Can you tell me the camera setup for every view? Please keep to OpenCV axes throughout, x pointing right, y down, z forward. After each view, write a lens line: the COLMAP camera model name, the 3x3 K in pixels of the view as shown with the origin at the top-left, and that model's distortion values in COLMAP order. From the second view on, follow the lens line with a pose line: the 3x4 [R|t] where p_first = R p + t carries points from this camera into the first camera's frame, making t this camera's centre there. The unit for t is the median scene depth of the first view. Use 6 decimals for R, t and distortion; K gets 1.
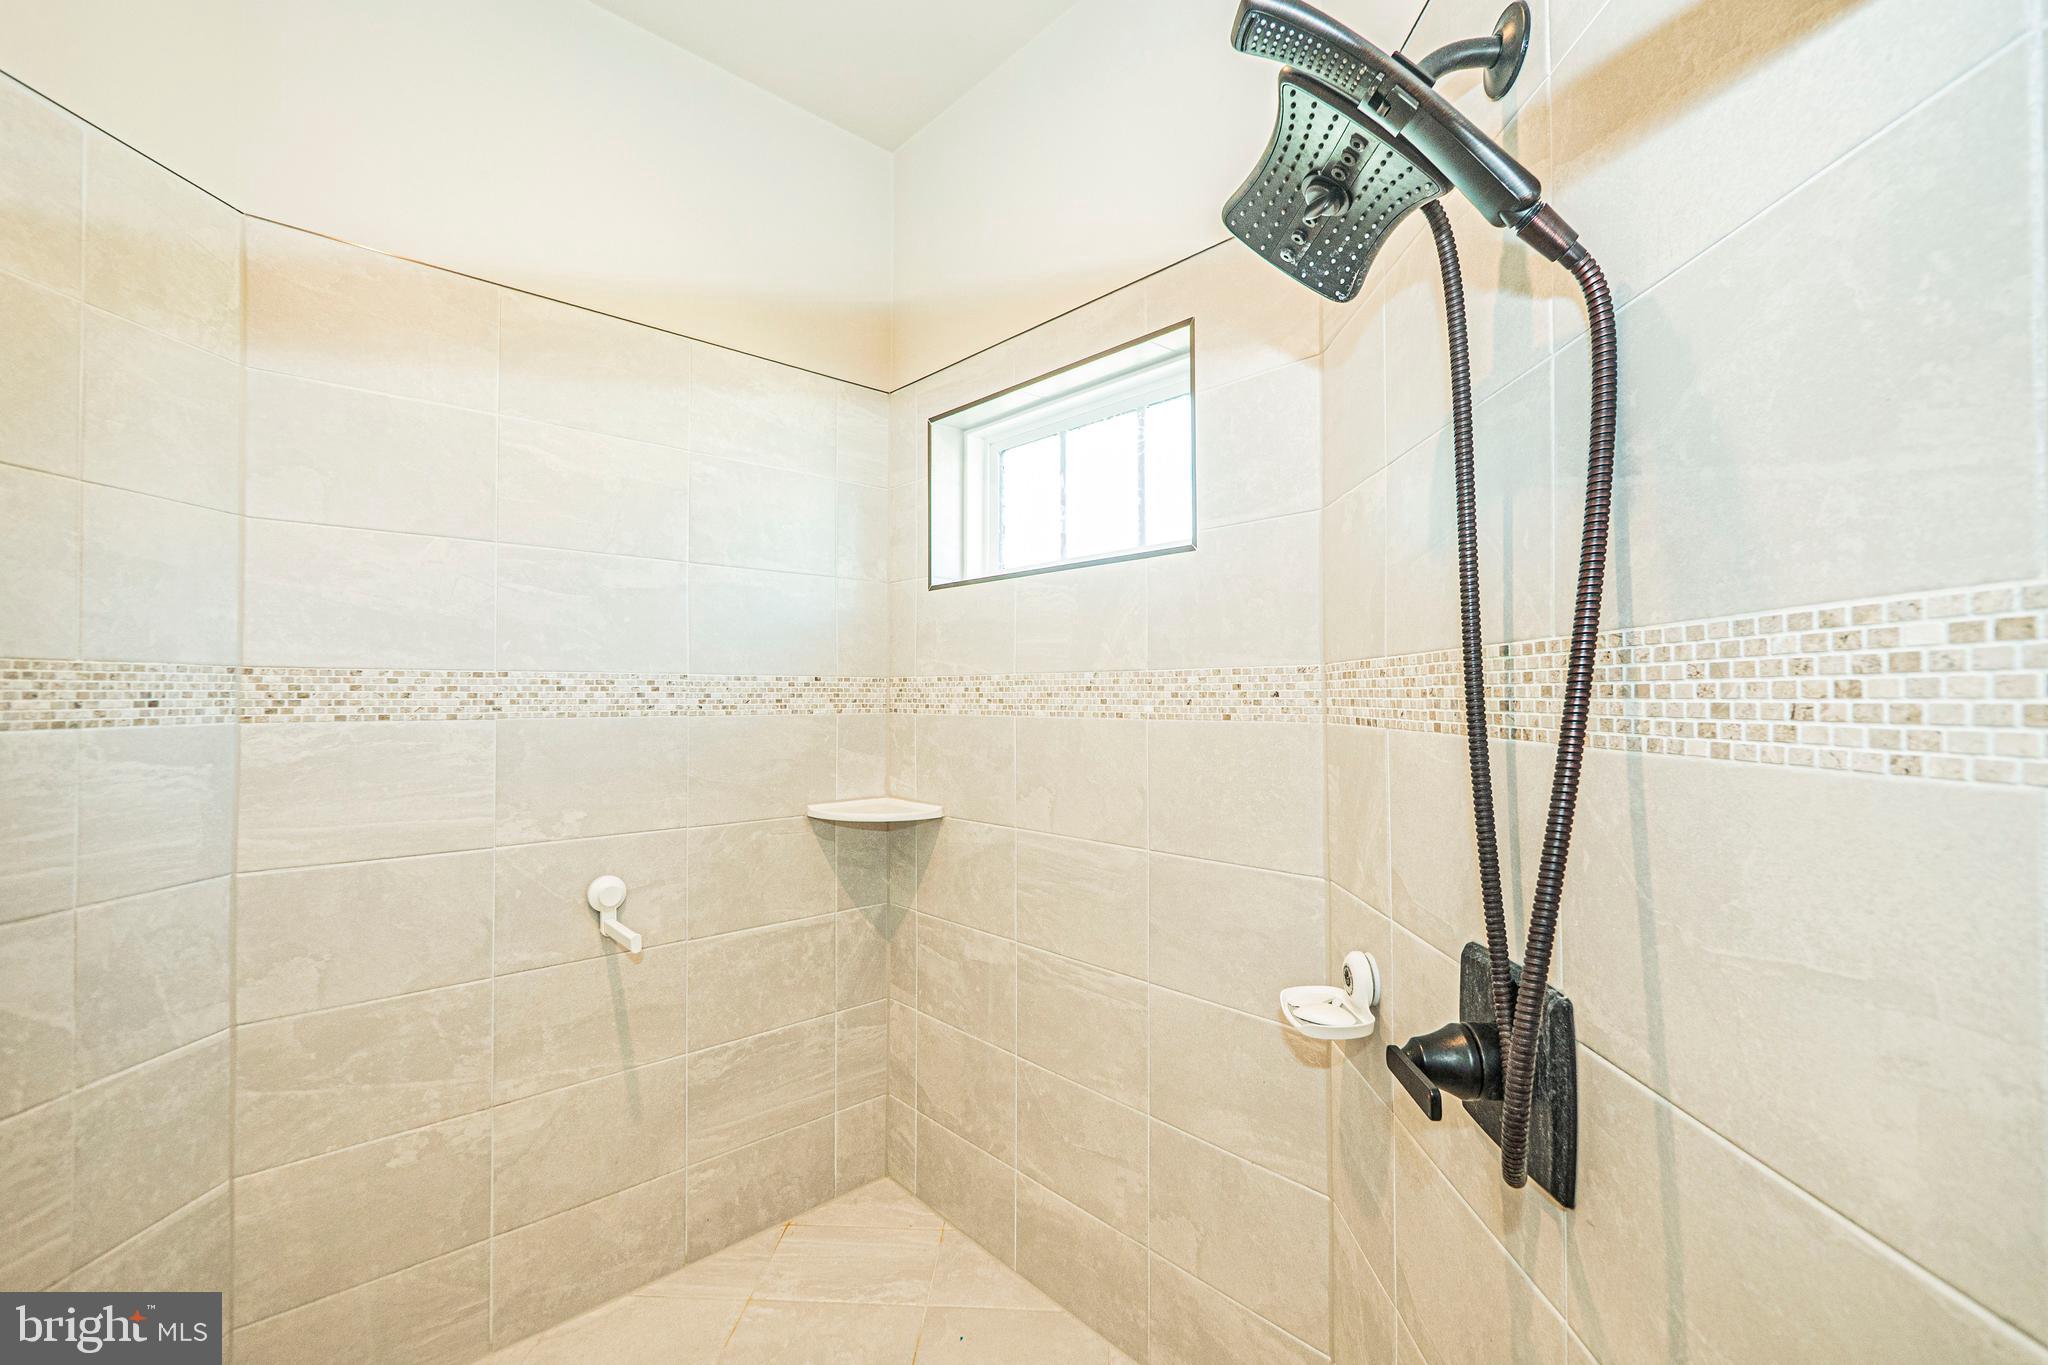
lens RADIAL K [[867.8, 0, 1026.5], [0, 867.8, 683.7], [0, 0, 1]] dist [-0.004717, -0.000256]
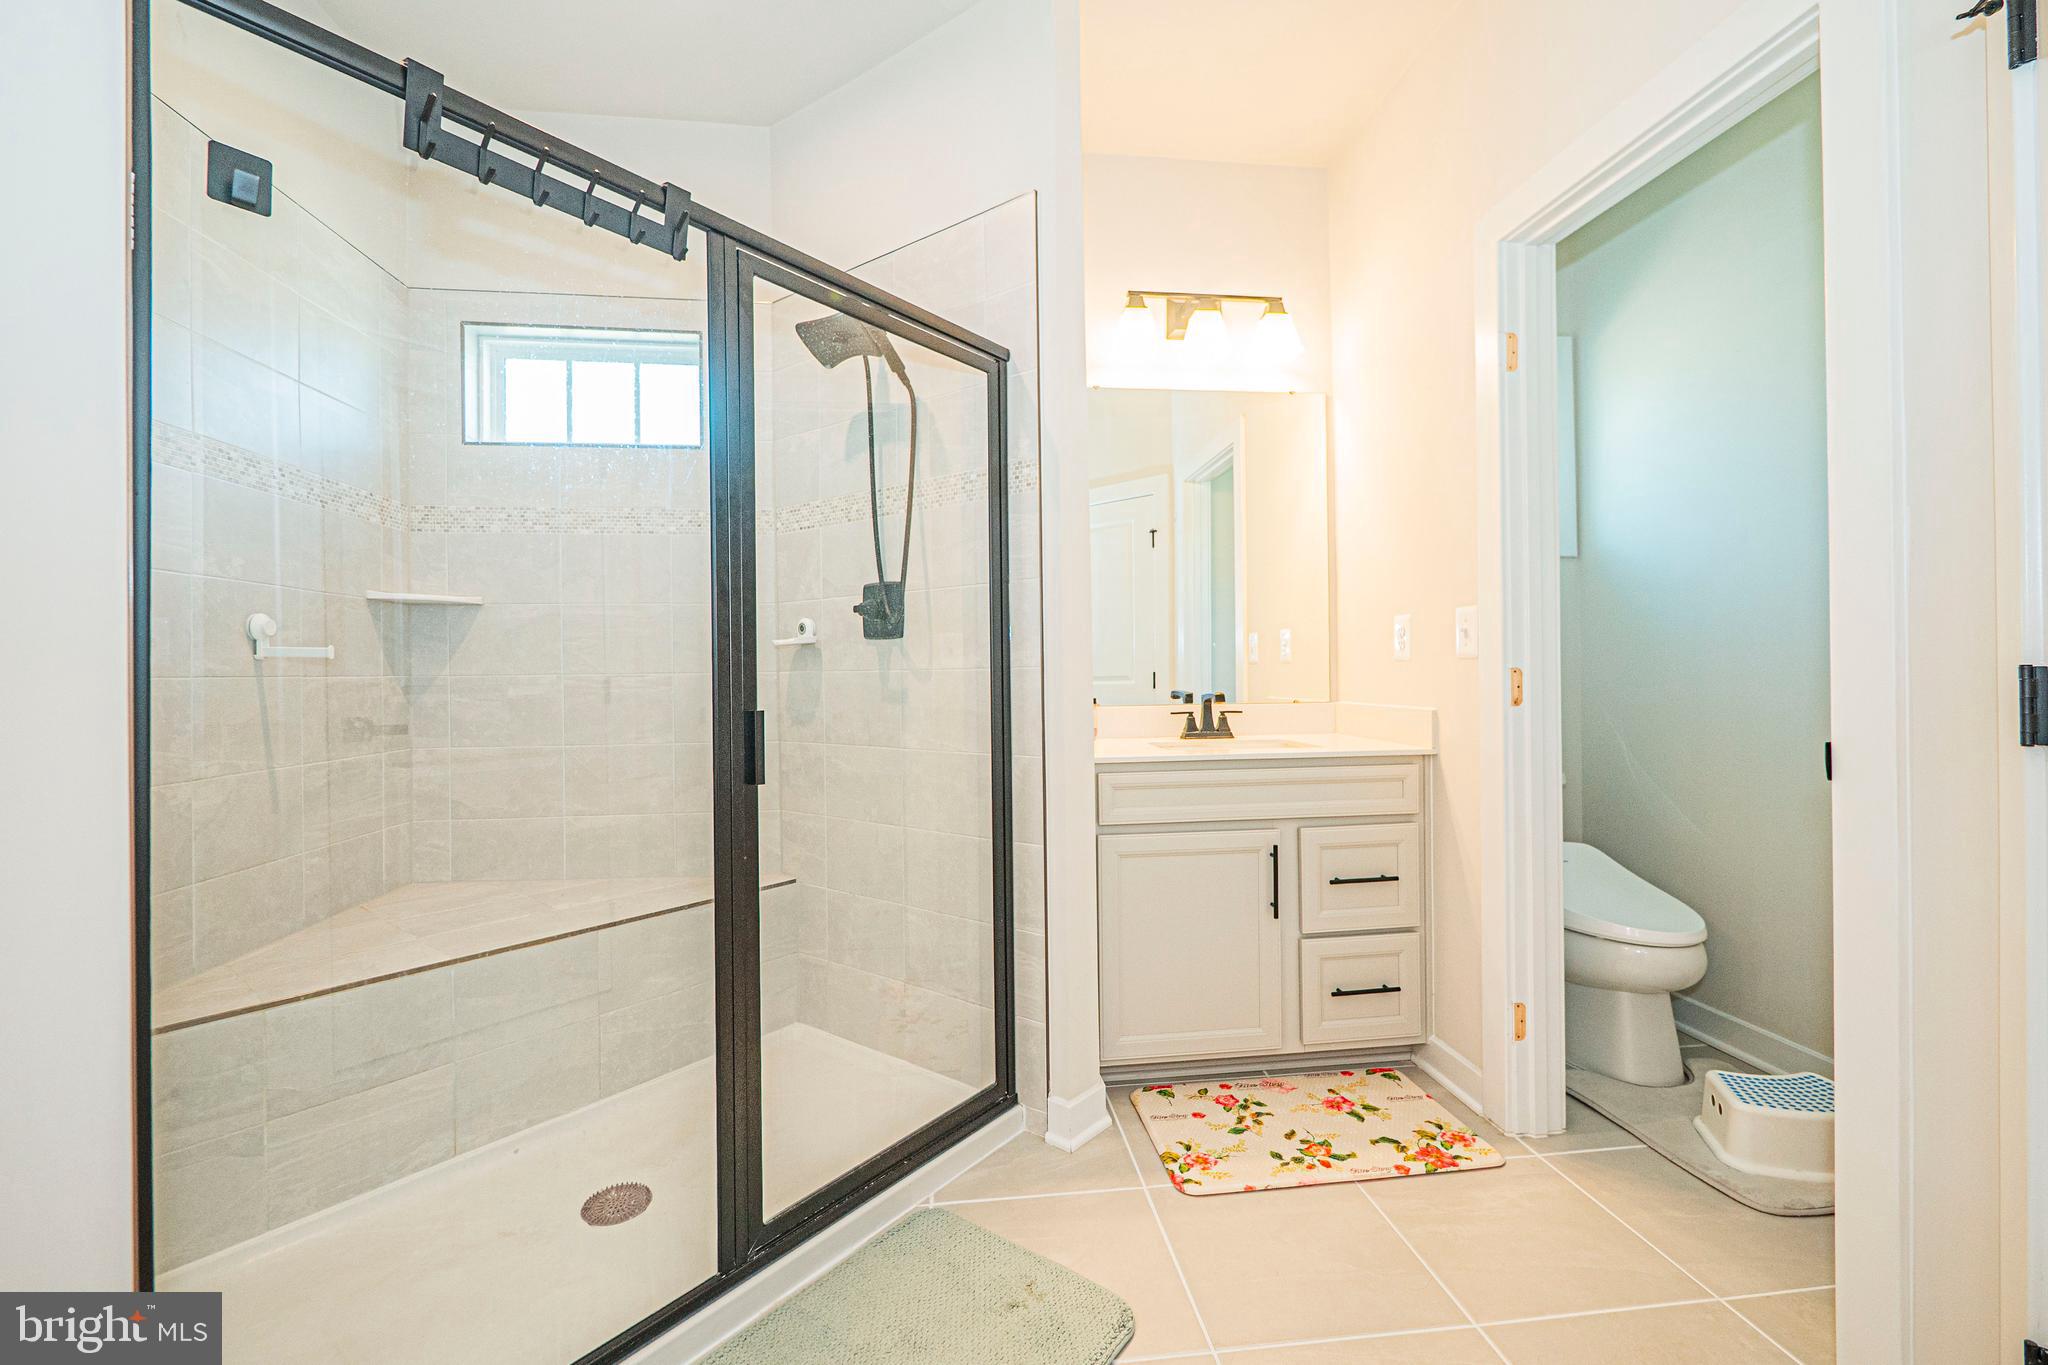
lens RADIAL K [[867.8, 0, 1029.6], [0, 867.8, 667.7], [0, 0, 1]] dist [-0.004717, -0.000256]
pose [[0.575192, -0.001208, 0.818018, -0.824727], [0.001494, 0.999999, 0.000427, 0.286241], [-0.818017, 0.000977, 0.575193, -0.621866]]
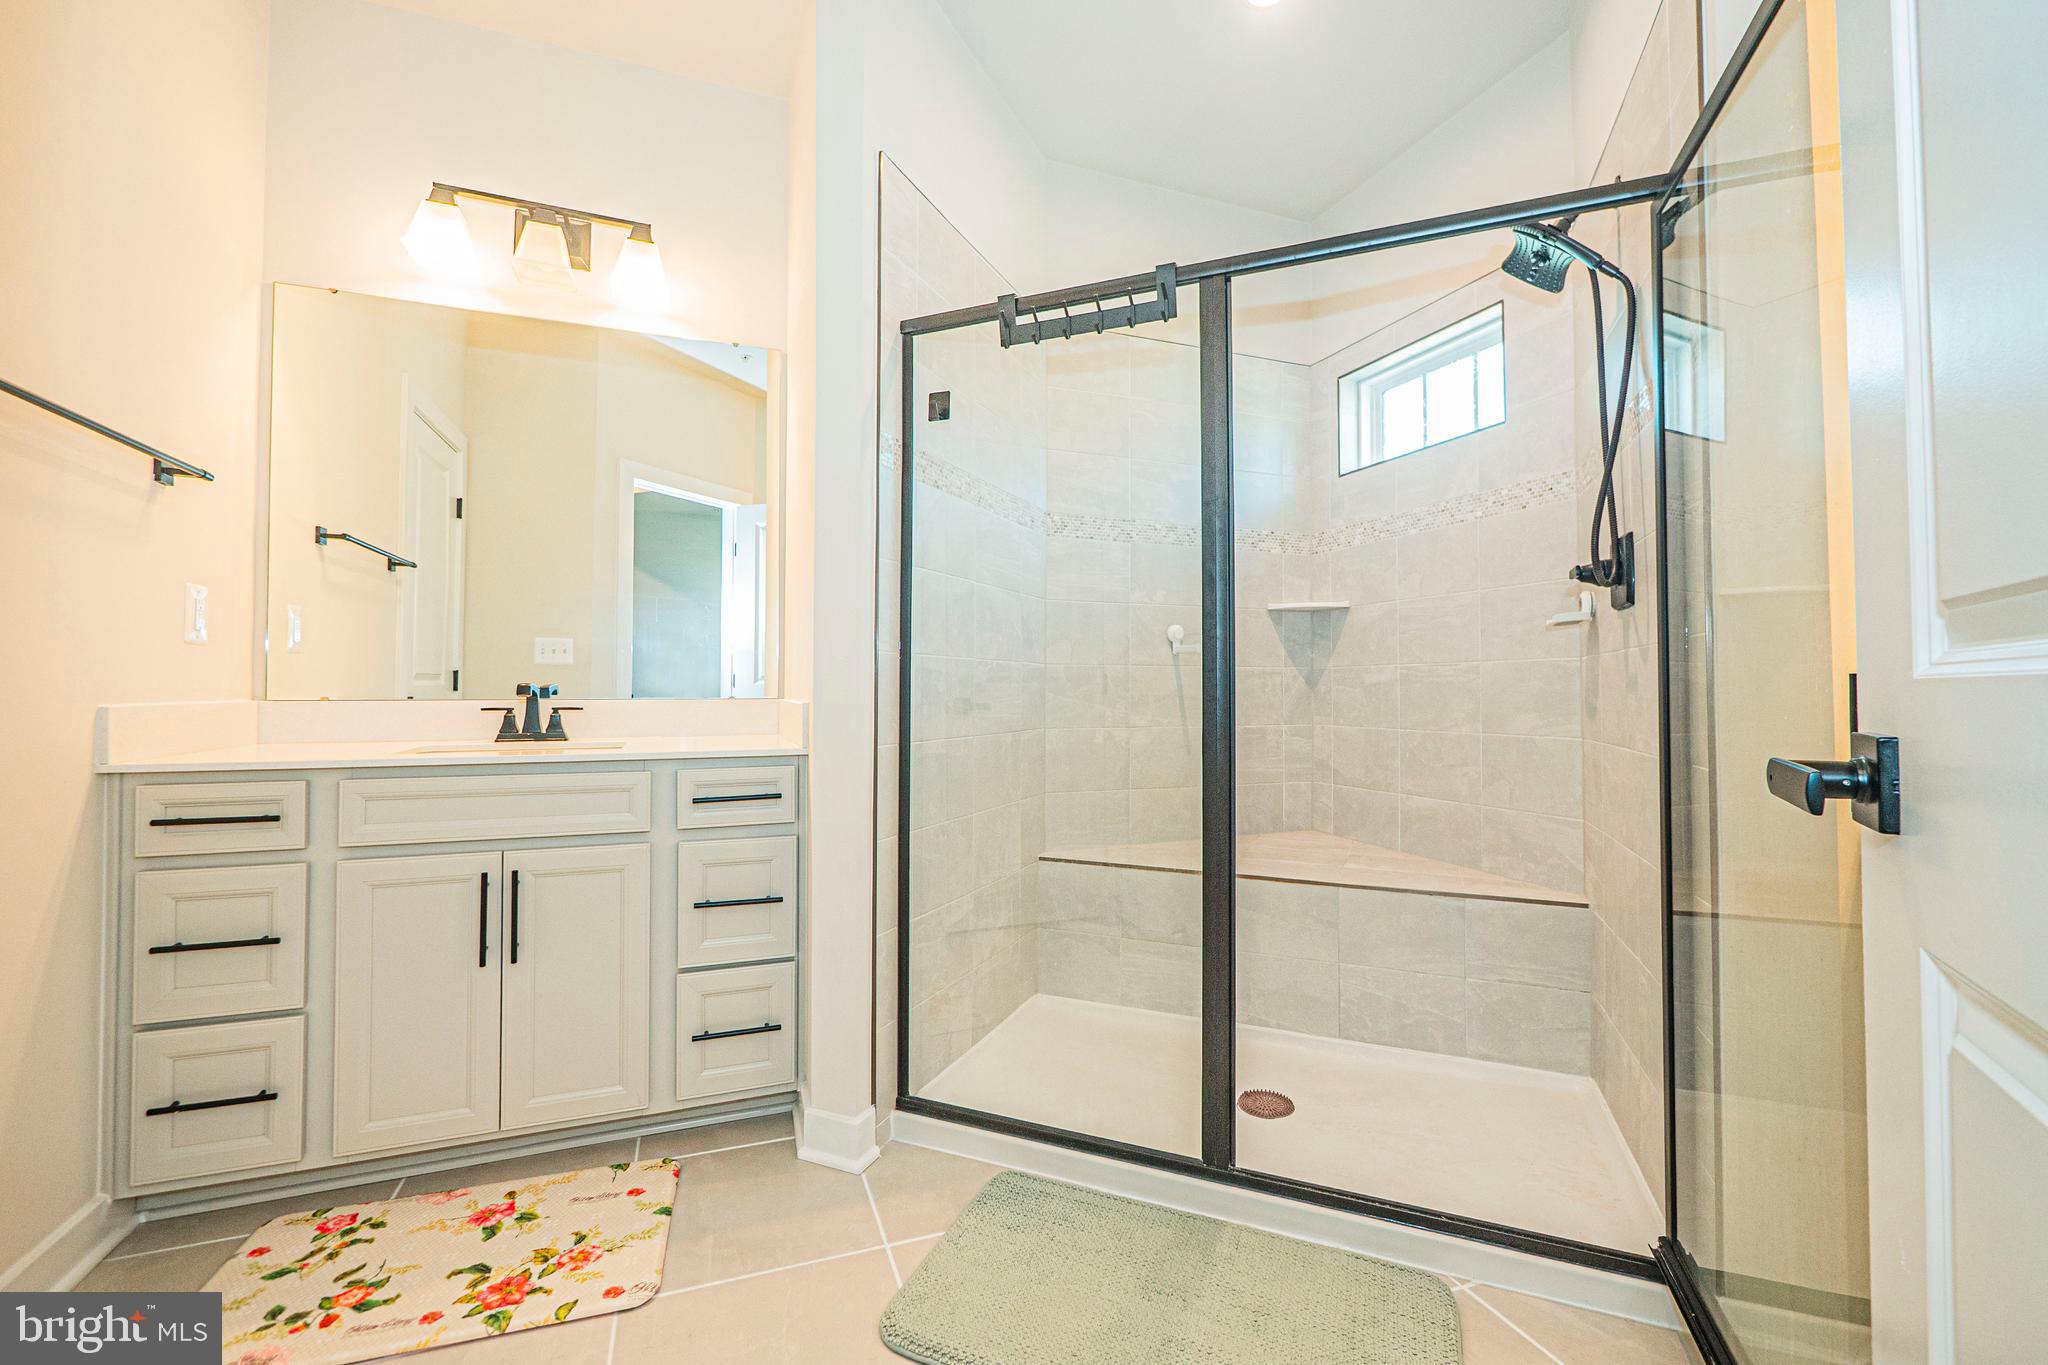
lens RADIAL K [[867.8, 0, 1030.8], [0, 867.8, 671.4], [0, 0, 1]] dist [-0.004717, -0.000256]
pose [[0.933762, -0.006554, -0.357835, -0.079755], [0.002930, 0.999939, -0.010670, 0.328725], [0.357883, 0.008915, 0.933724, -0.912007]]
